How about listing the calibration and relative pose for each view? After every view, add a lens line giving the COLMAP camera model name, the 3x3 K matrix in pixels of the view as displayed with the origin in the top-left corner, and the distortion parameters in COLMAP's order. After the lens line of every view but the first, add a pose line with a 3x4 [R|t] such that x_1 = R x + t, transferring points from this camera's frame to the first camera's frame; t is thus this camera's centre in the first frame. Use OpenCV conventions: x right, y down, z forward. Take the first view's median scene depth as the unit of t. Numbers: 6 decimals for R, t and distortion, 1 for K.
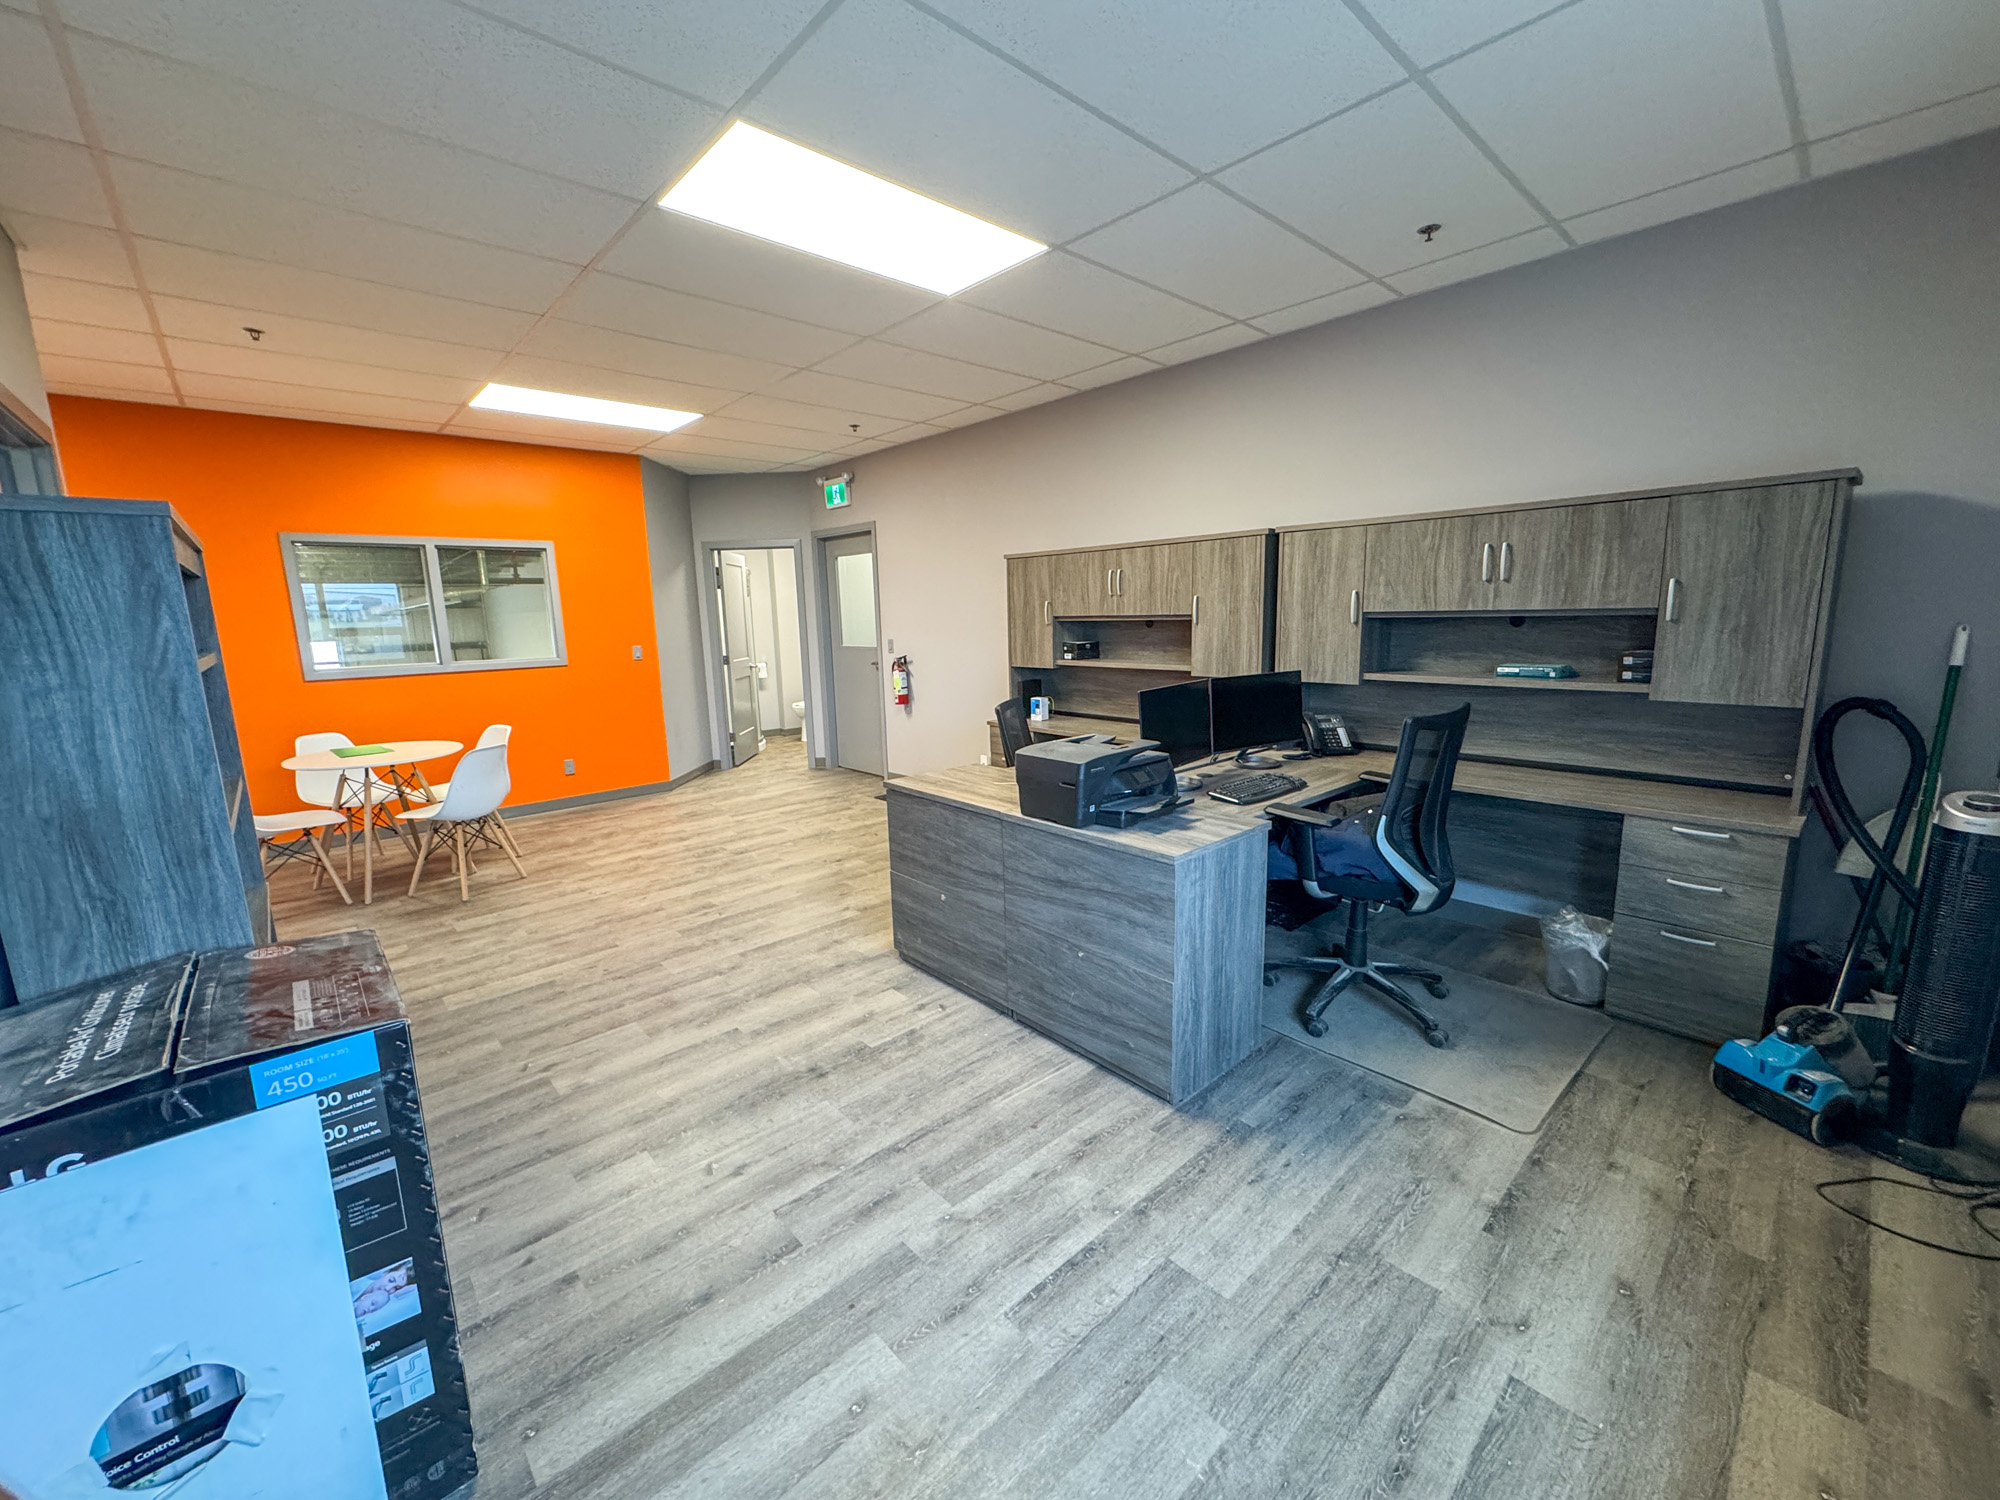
lens RADIAL K [[796.1, 0, 1000.6], [0, 796.1, 749.3], [0, 0, 1]] dist [-0.002122, 0.000087]
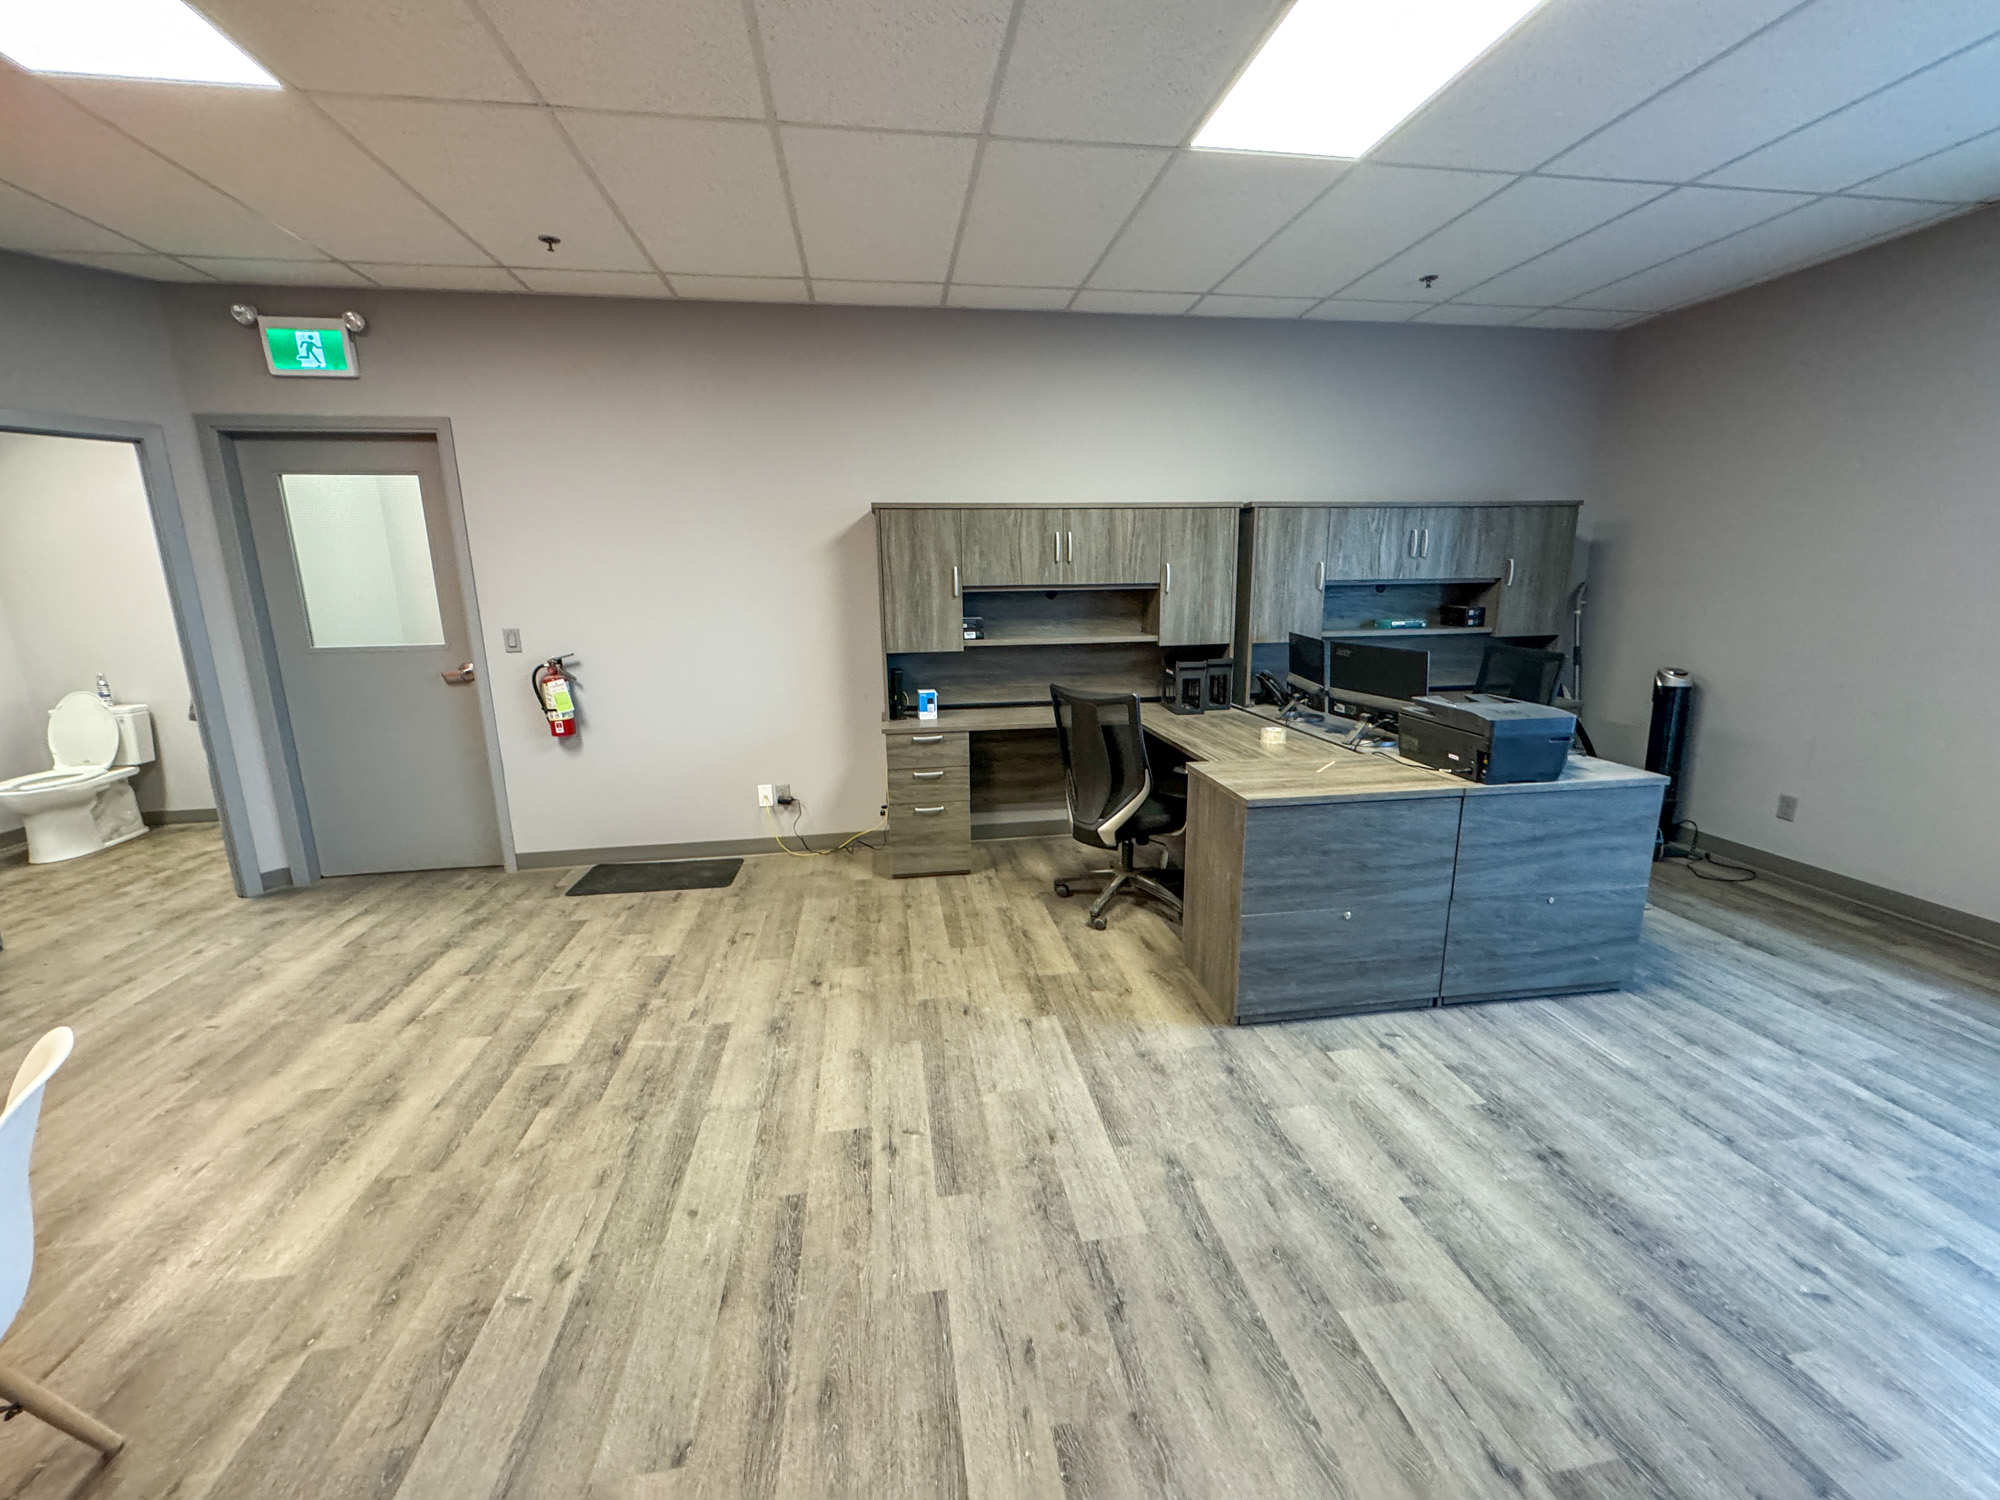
lens RADIAL K [[796.1, 0, 1000.0], [0, 796.1, 746.9], [0, 0, 1]] dist [-0.002122, 0.000087]
pose [[0.556051, -0.154454, 0.816671, -0.746291], [0.144539, 0.985580, 0.087986, -0.090629], [-0.818484, 0.069116, 0.570357, 0.655688]]
